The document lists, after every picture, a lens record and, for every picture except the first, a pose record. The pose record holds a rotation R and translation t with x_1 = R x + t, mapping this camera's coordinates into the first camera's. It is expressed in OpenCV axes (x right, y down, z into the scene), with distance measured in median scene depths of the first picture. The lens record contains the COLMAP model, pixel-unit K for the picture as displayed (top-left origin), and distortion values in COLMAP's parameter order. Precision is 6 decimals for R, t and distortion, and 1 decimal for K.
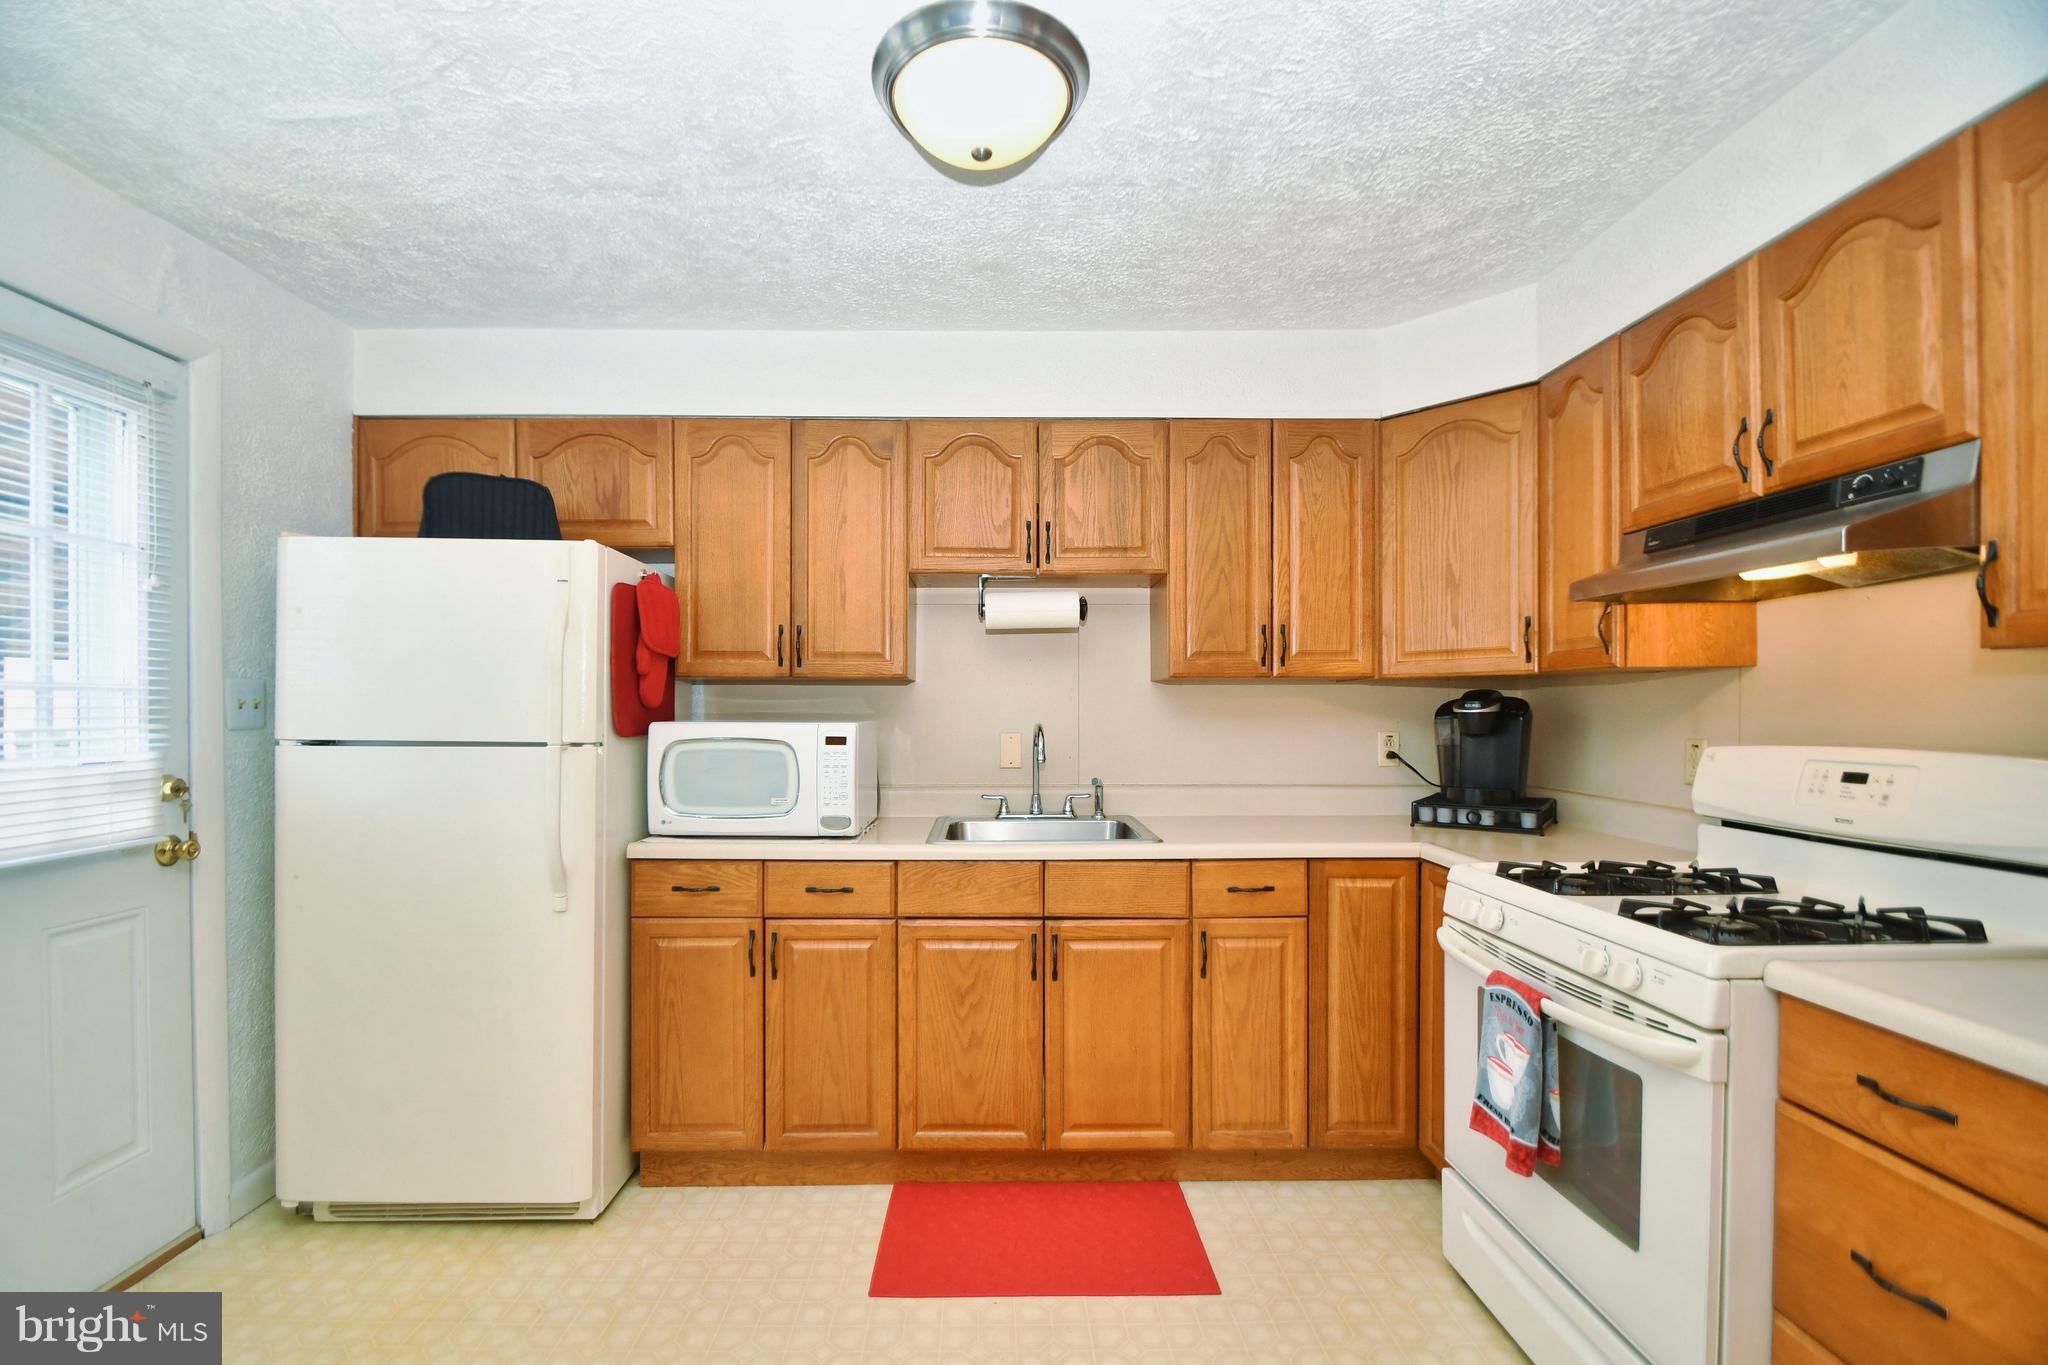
lens RADIAL K [[911.2, 0, 1004.0], [0, 911.2, 713.2], [0, 0, 1]] dist [-0.002217, -0.000383]
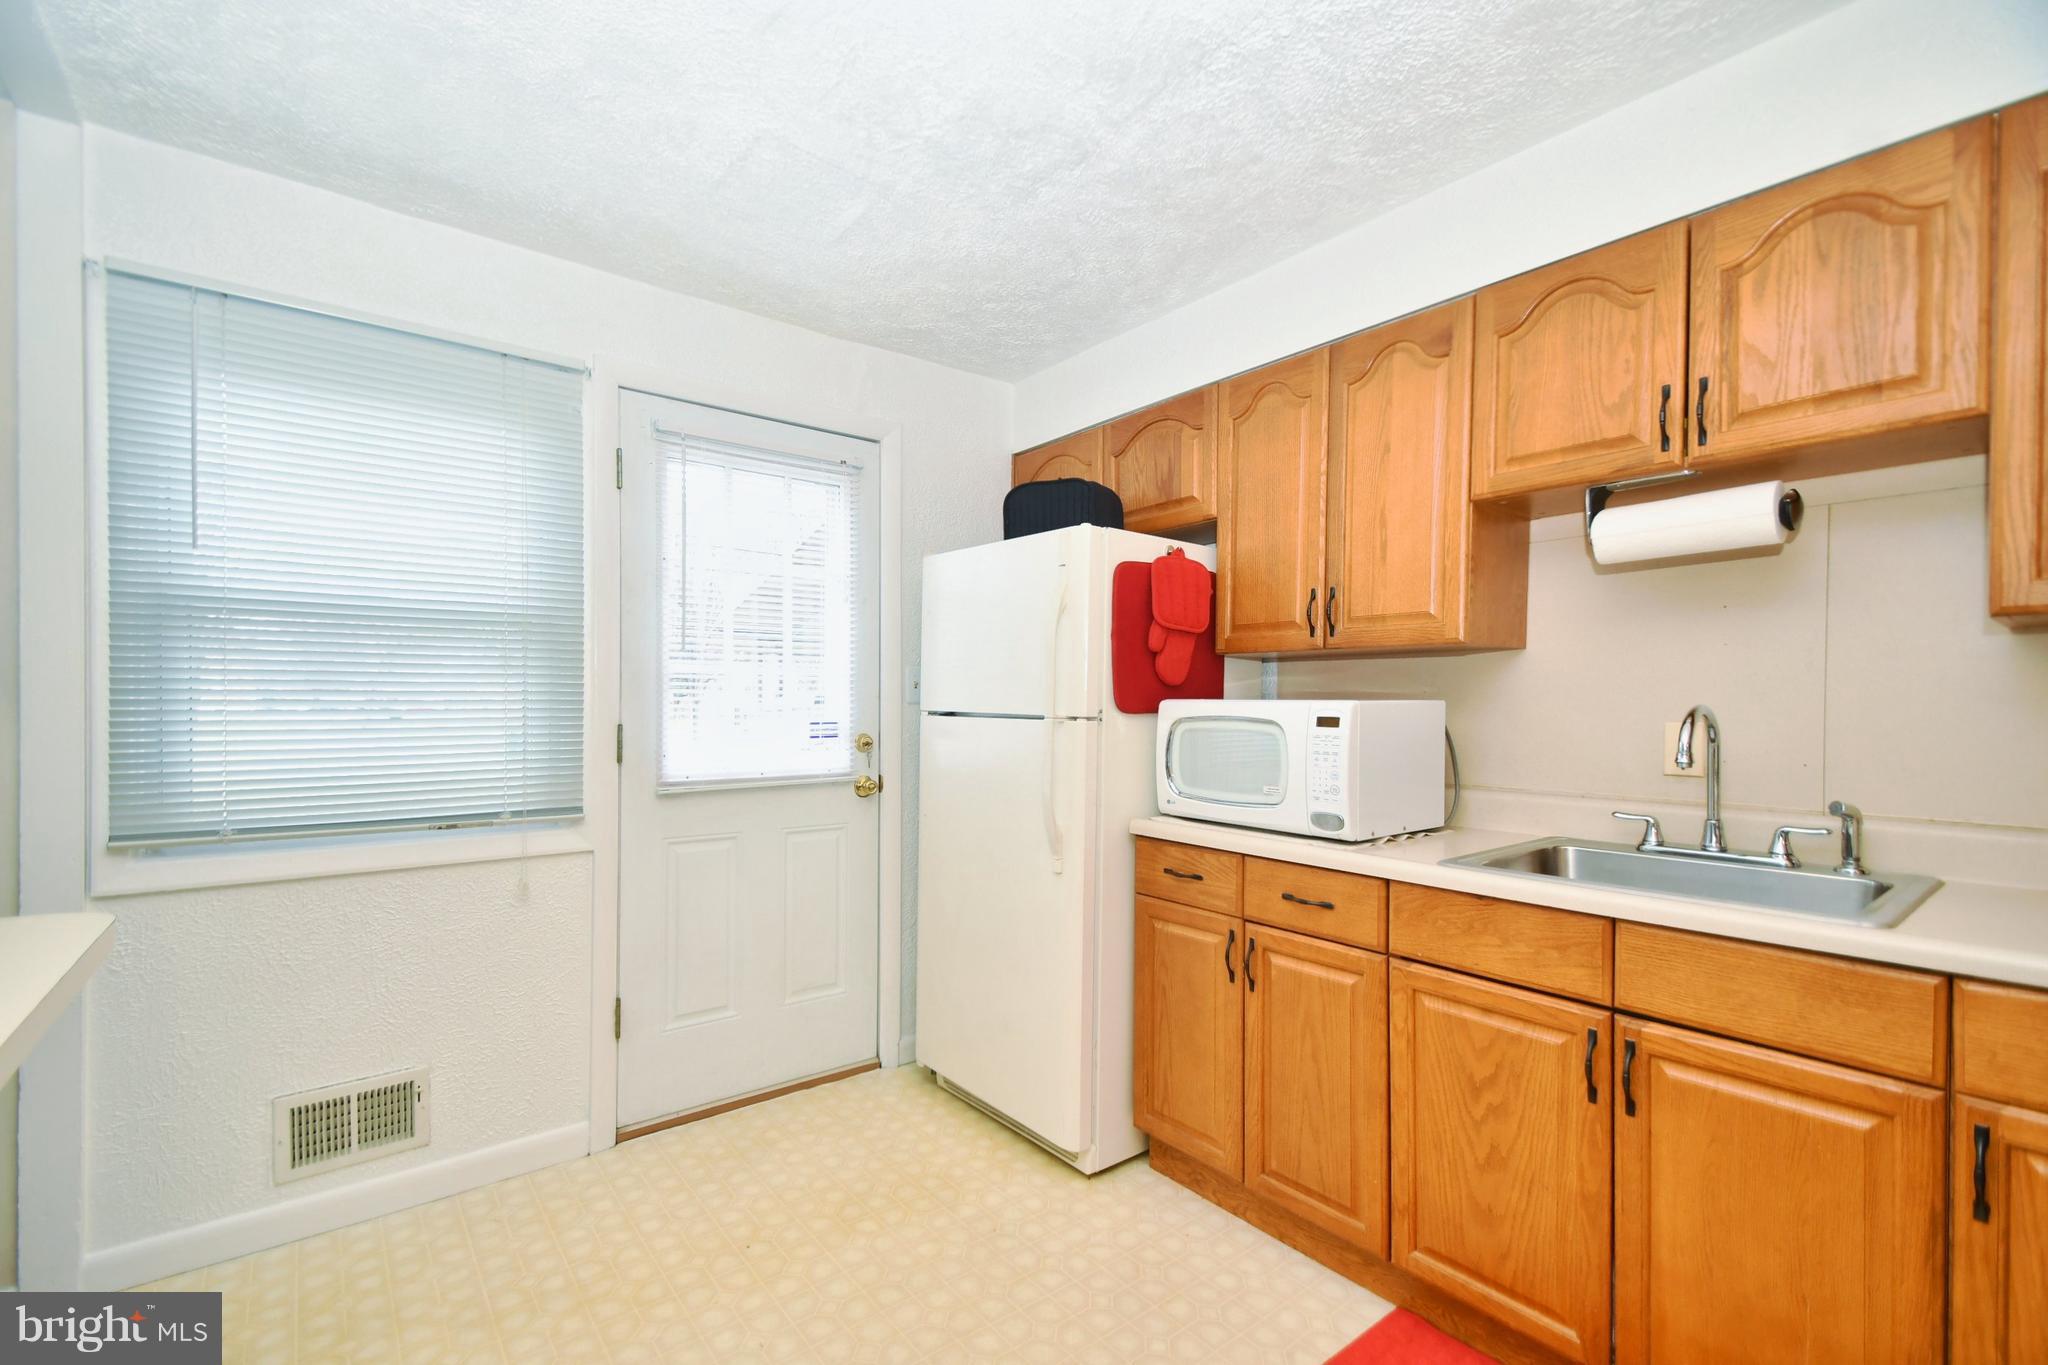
lens RADIAL K [[884.8, 0, 1000.7], [0, 884.8, 709.8], [0, 0, 1]] dist [0.036372, -0.019909]
pose [[0.603011, 0.010011, -0.797670, 0.281172], [-0.009299, 0.999942, 0.005520, 0.018046], [0.797679, 0.004089, 0.603068, 0.288429]]
